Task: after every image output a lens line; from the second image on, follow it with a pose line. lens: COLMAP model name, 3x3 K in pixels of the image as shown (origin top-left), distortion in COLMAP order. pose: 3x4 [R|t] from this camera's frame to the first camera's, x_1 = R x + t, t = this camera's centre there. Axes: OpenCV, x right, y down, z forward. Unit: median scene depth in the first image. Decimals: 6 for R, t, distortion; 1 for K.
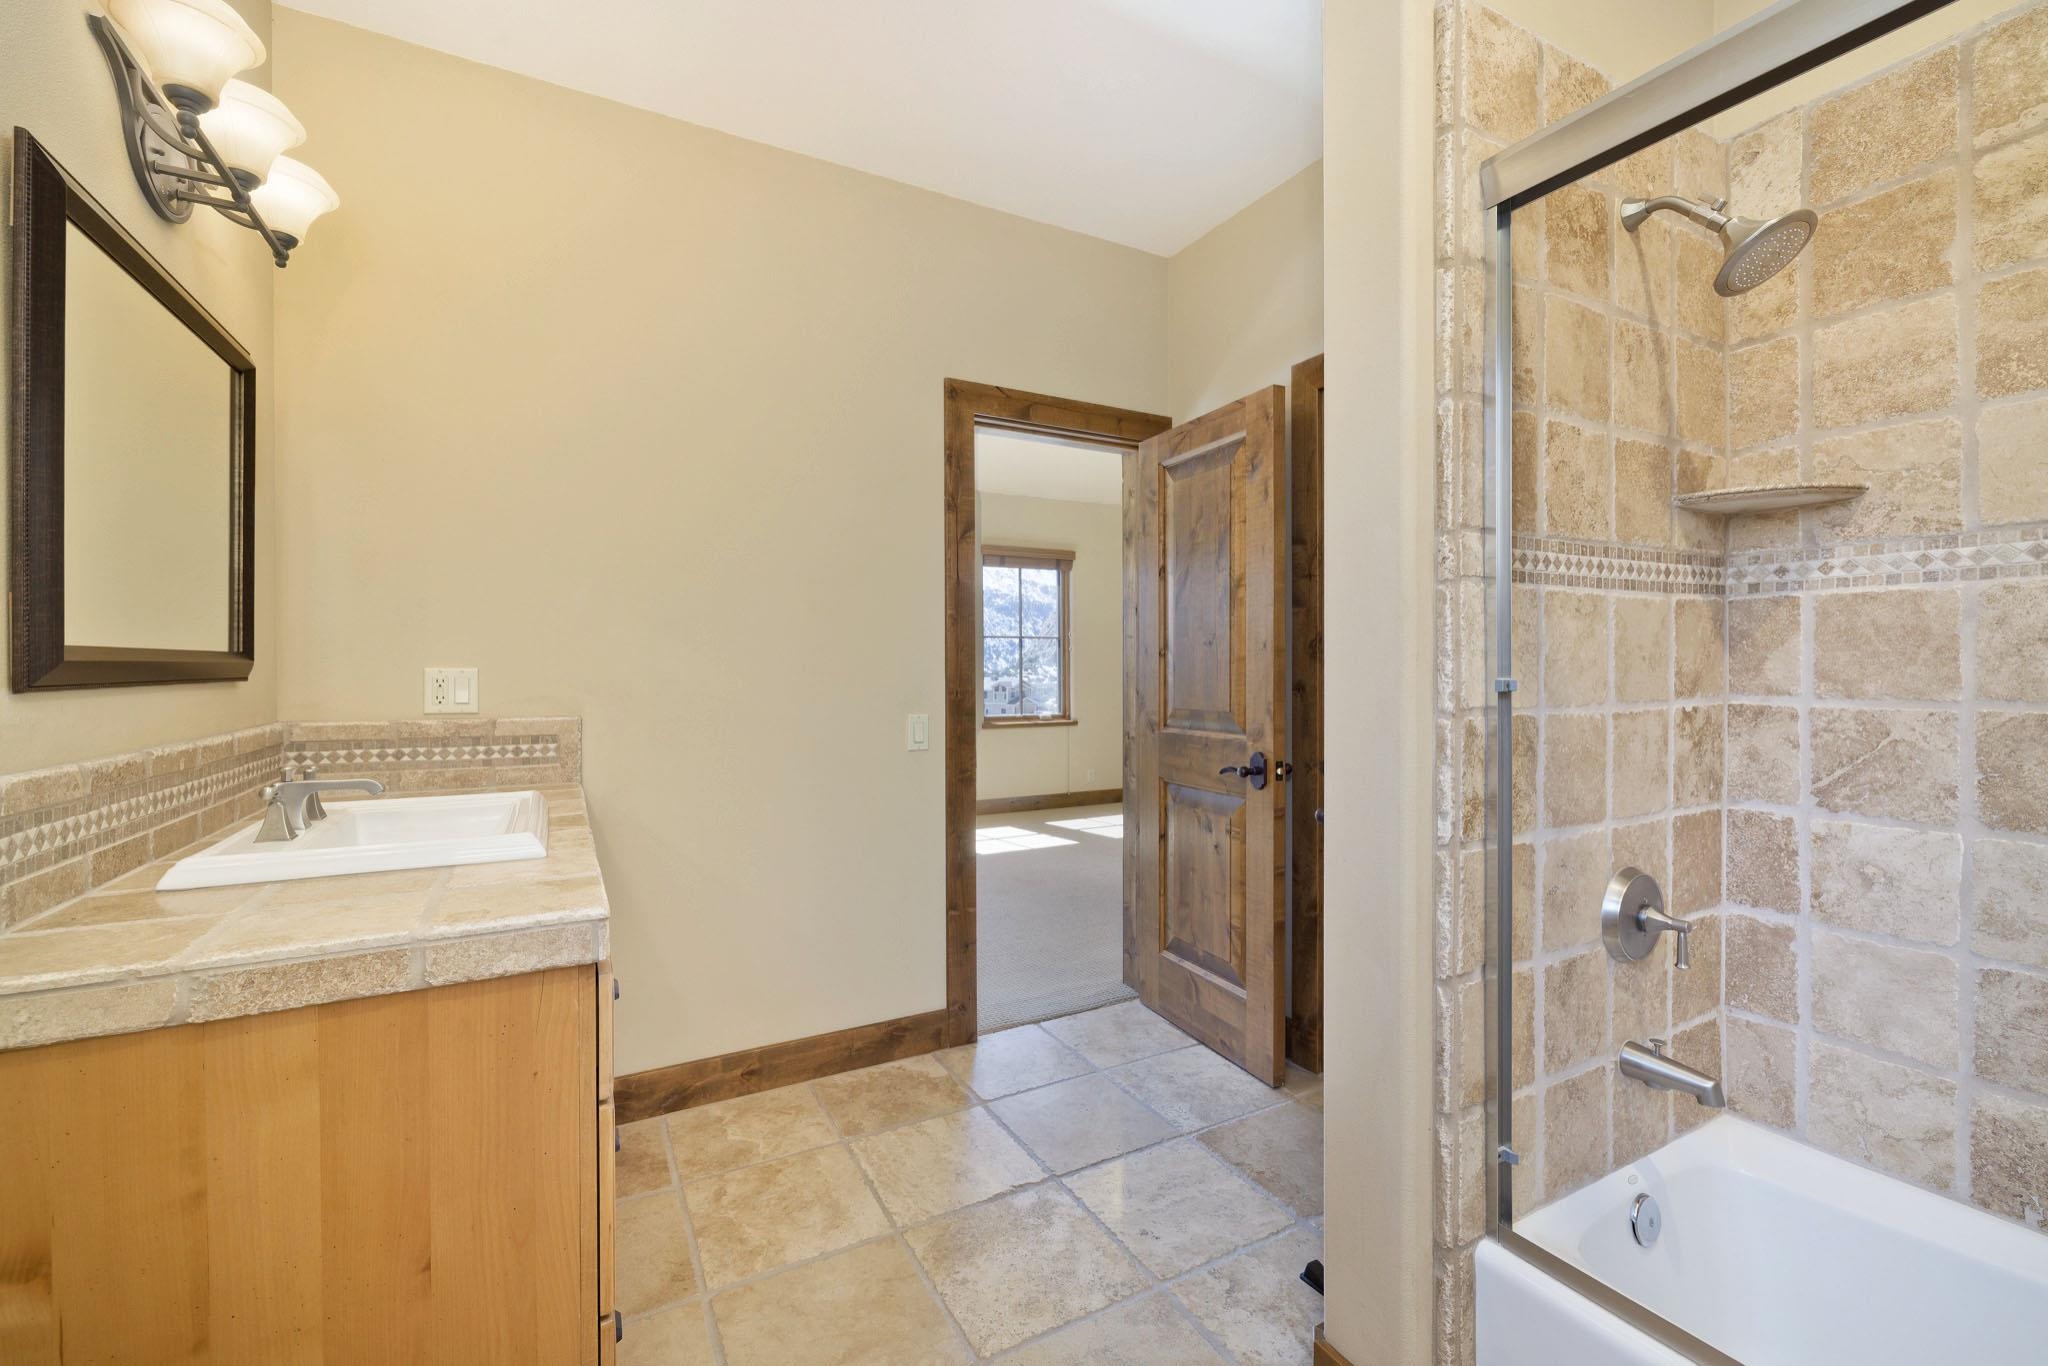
lens RADIAL K [[851.8, 0, 1022.1], [0, 851.8, 675.7], [0, 0, 1]] dist [0.000780, -0.000254]
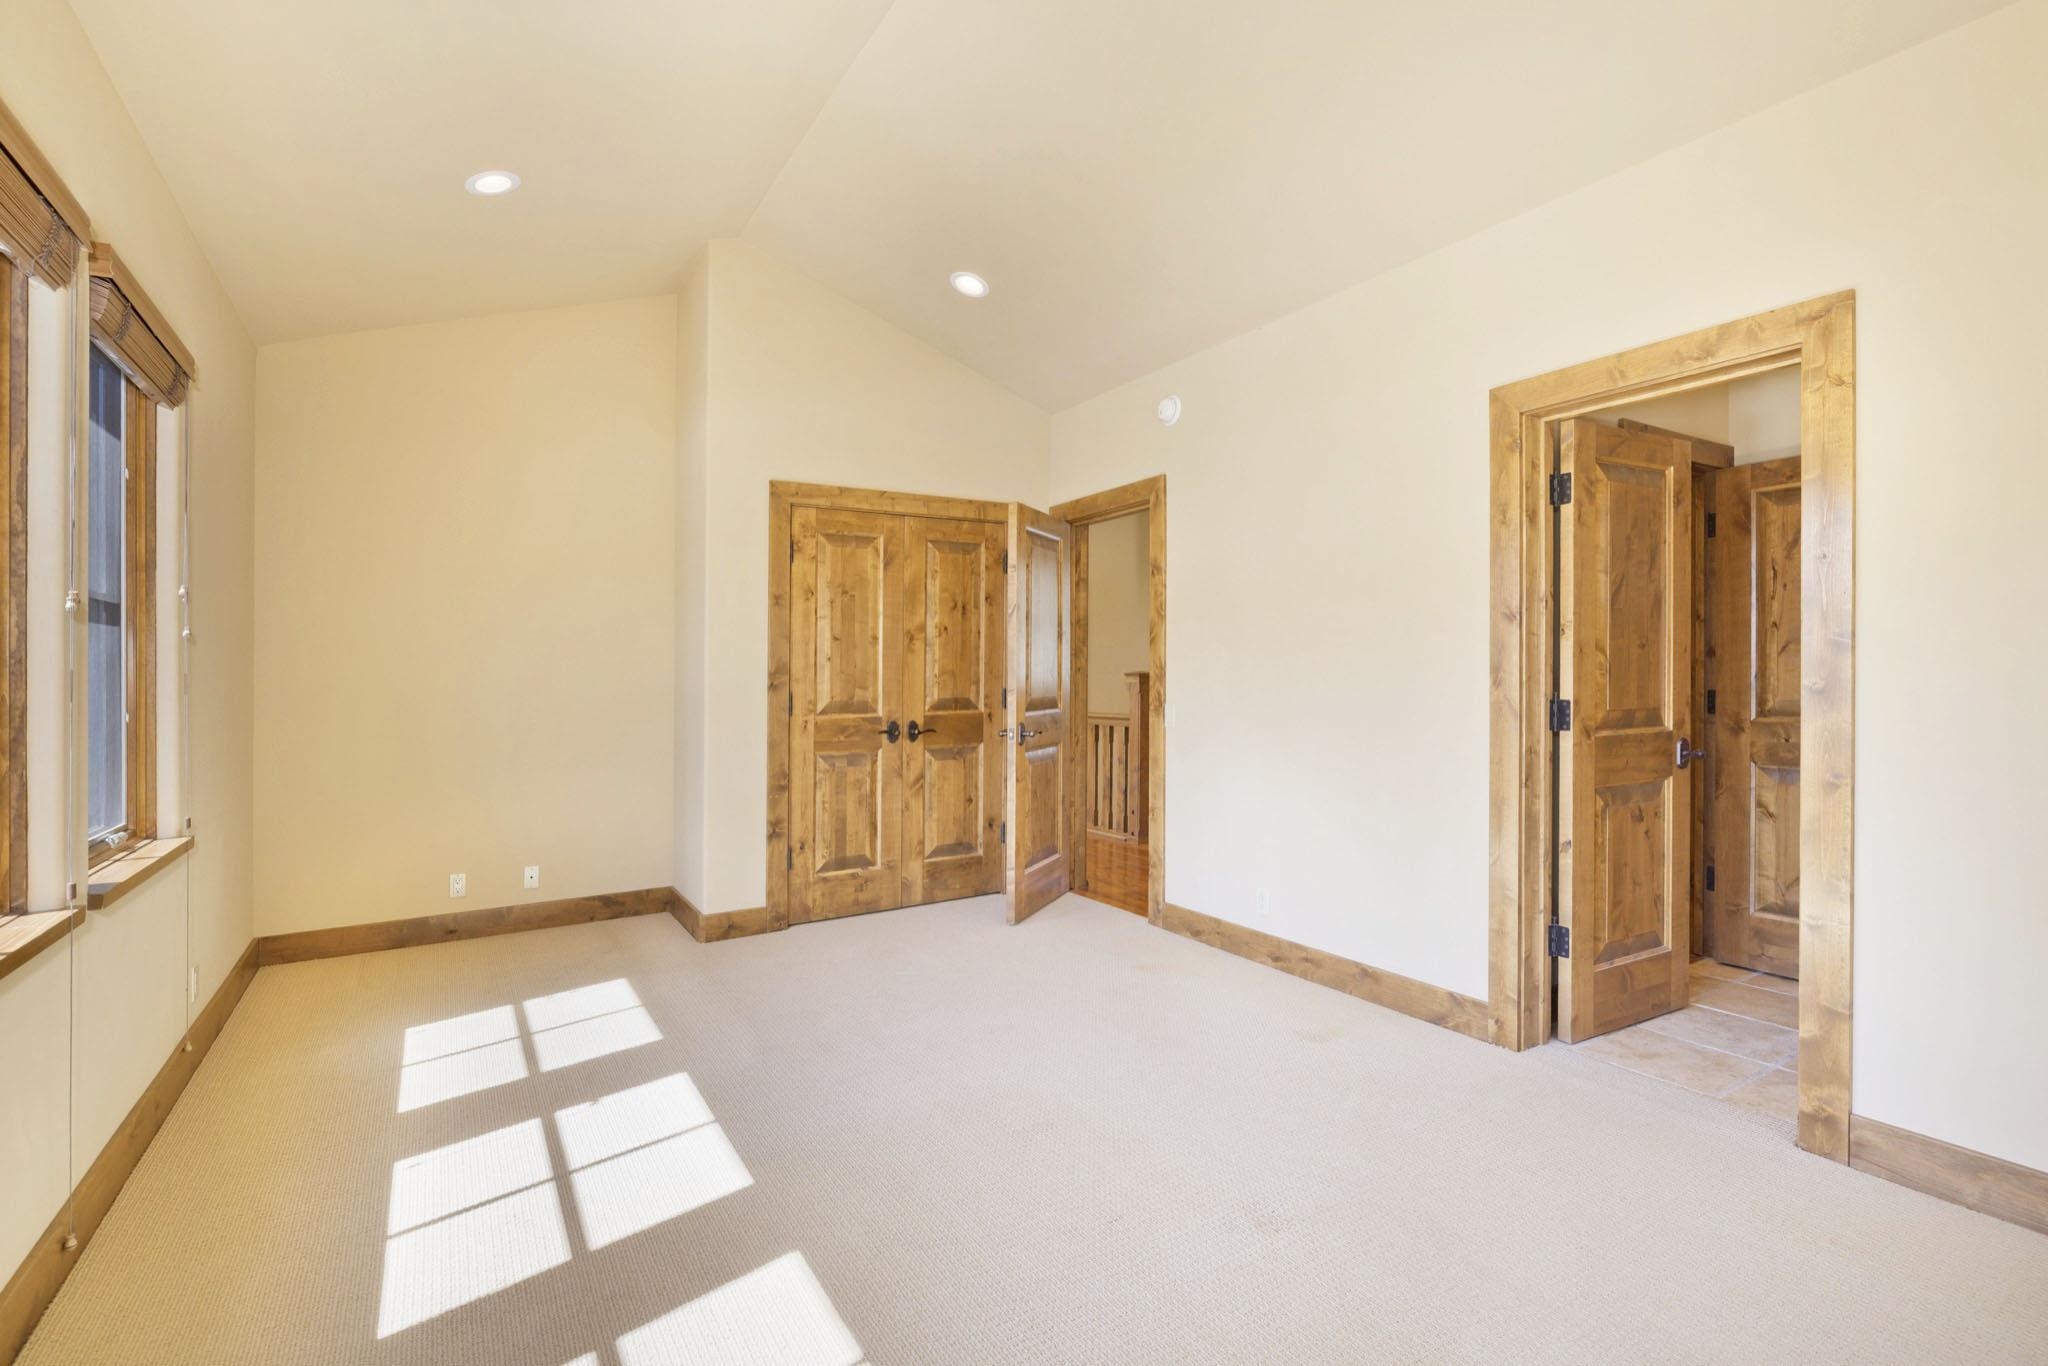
lens RADIAL K [[941.1, 0, 1023.0], [0, 941.1, 679.3], [0, 0, 1]] dist [0.001199, 0.000215]
pose [[-0.056456, -0.004436, 0.998395, -0.910252], [0.005785, 0.999972, 0.004770, -0.006363], [-0.998388, 0.006045, -0.056429, 1.822060]]
